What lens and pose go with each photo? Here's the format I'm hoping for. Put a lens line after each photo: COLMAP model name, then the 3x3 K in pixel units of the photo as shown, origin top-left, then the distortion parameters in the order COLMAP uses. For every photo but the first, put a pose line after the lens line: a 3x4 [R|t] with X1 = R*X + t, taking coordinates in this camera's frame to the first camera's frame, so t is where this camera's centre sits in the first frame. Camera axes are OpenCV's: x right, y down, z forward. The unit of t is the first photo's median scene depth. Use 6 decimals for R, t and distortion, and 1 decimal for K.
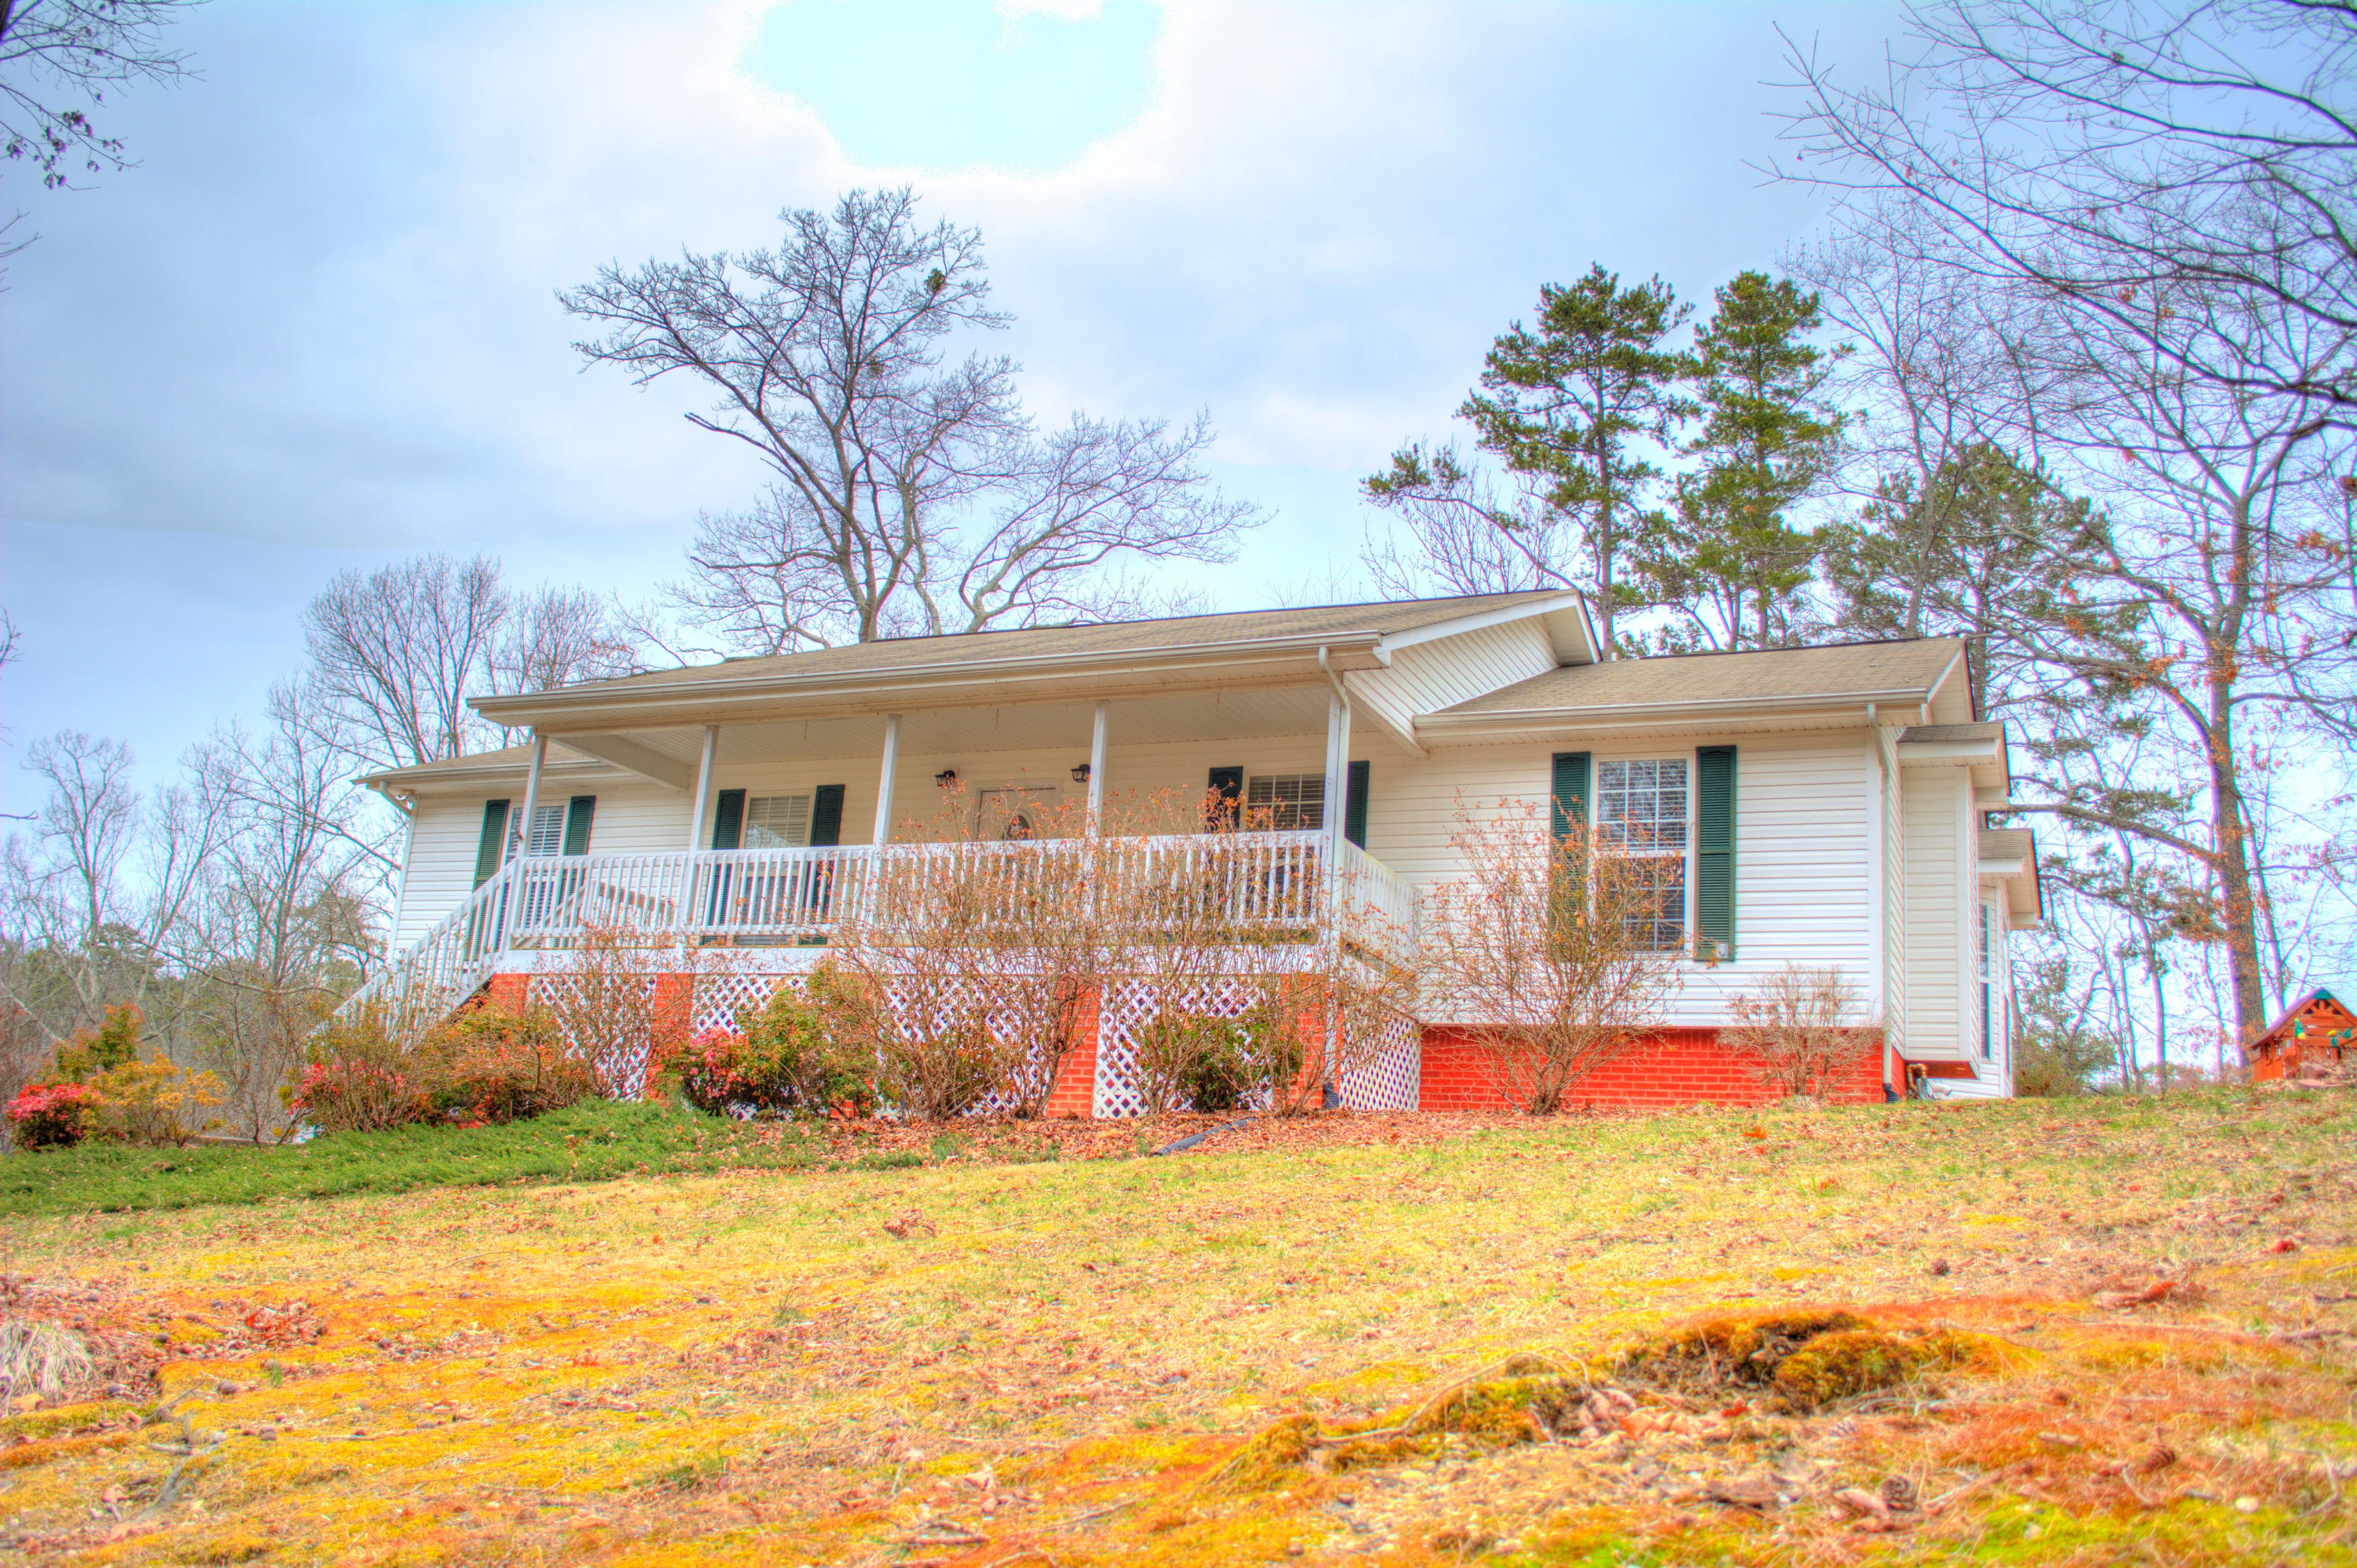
lens RADIAL K [[2022.9, 0, 1187.7], [0, 2022.9, 784.5], [0, 0, 1]] dist [-0.069988, 0.010168]
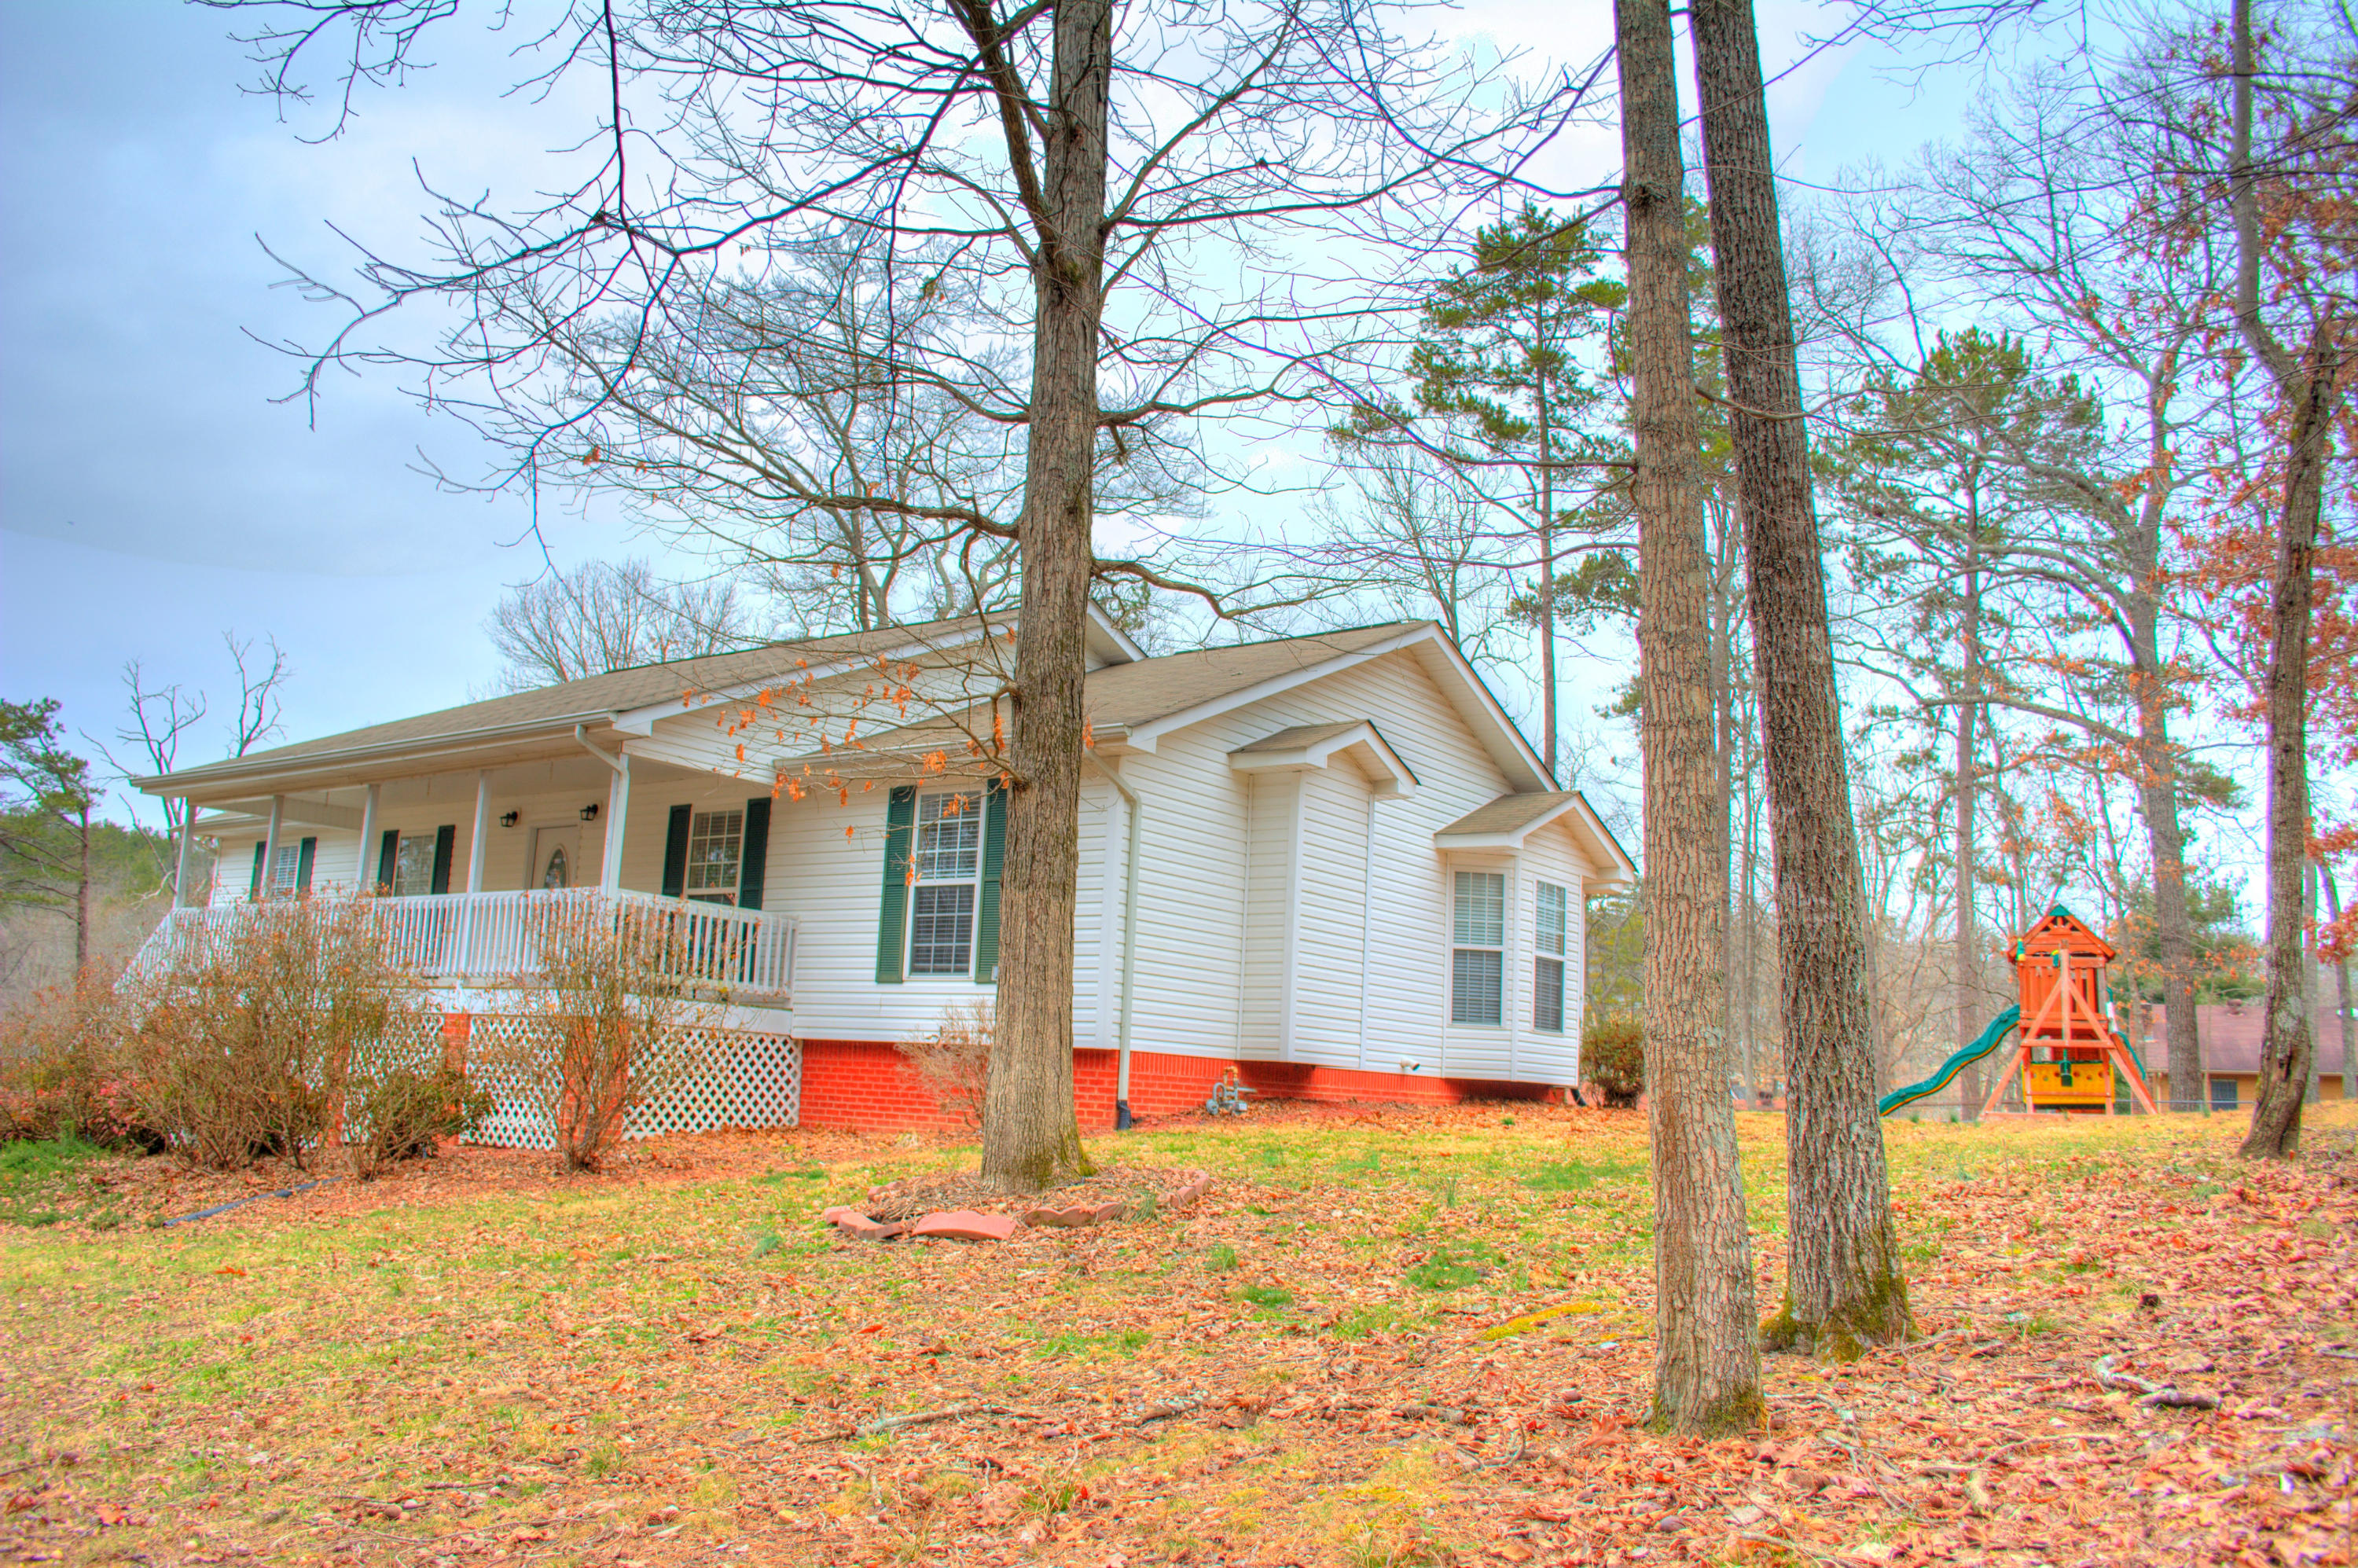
lens RADIAL K [[1856.8, 0, 1172.3], [0, 1856.8, 774.9], [0, 0, 1]] dist [-0.072449, -0.005395]
pose [[0.980670, -0.062088, -0.185556, 0.208379], [0.071633, 0.996407, 0.045182, -0.022833], [0.182084, -0.057600, 0.981595, 0.020241]]
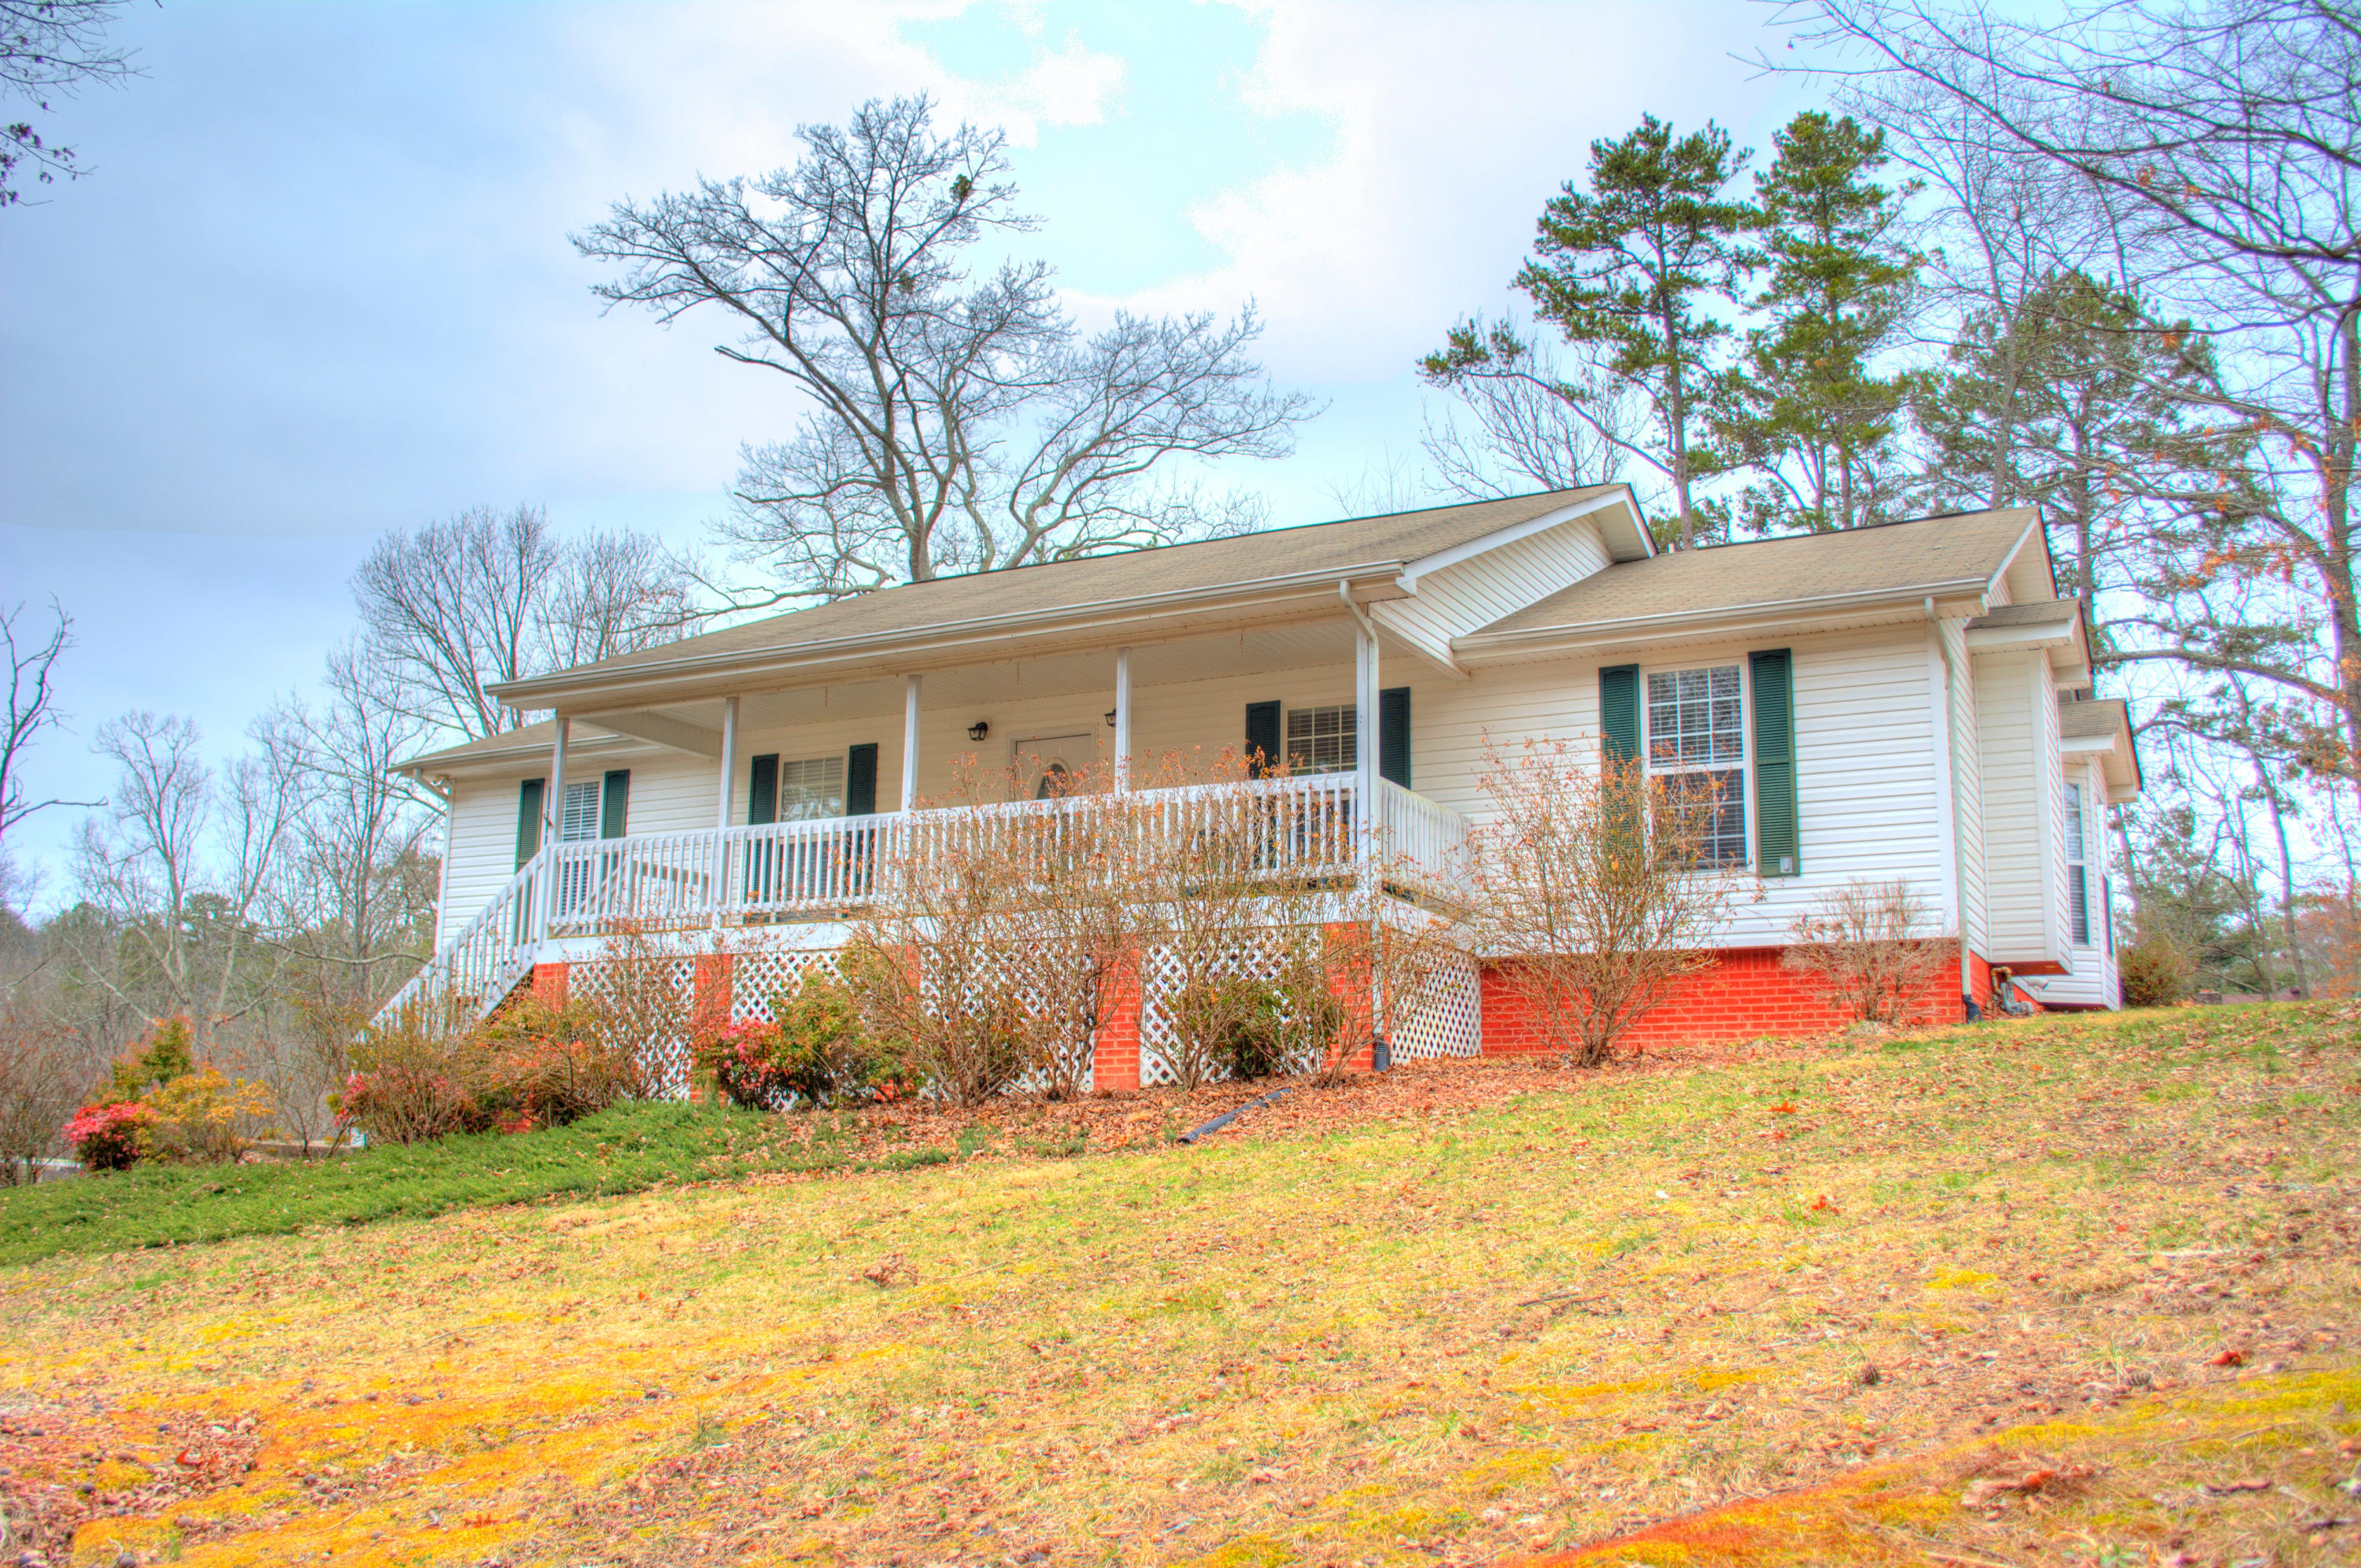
lens RADIAL K [[2074.0, 0, 1190.8], [0, 2074.0, 779.6], [0, 0, 1]] dist [-0.061289, -0.002973]
pose [[0.996523, -0.069461, -0.046021, 0.012076], [0.071709, 0.996215, 0.049127, -0.009906], [0.042434, -0.052256, 0.997732, 0.004869]]
